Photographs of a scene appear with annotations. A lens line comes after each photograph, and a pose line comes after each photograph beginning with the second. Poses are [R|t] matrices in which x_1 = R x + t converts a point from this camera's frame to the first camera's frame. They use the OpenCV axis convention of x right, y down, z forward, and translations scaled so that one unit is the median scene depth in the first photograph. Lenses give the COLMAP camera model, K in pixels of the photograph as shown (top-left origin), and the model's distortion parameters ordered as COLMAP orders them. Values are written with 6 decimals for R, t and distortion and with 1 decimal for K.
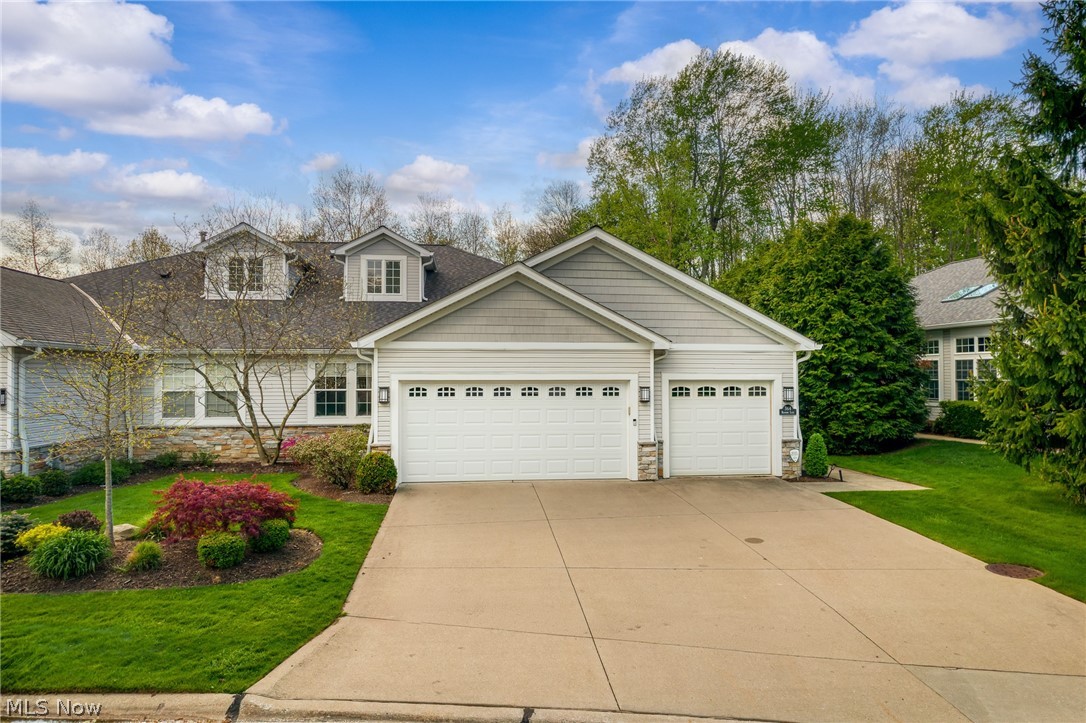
lens RADIAL K [[694.5, 0, 540.0], [0, 694.5, 367.1], [0, 0, 1]] dist [-0.001301, -0.000217]
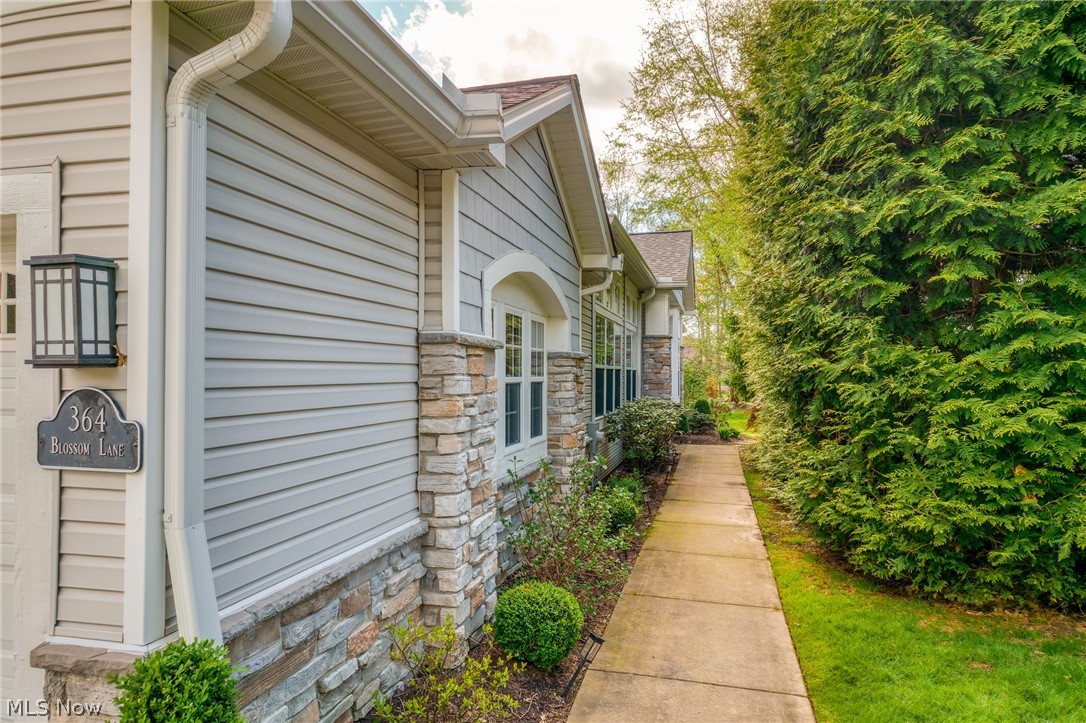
lens RADIAL K [[694.5, 0, 540.0], [0, 694.5, 367.1], [0, 0, 1]] dist [-0.001301, -0.000217]
pose [[0.937560, -0.002308, -0.347816, 0.492806], [0.003513, 0.999990, 0.002833, 0.049918], [0.347806, -0.003878, 0.937558, 0.913853]]
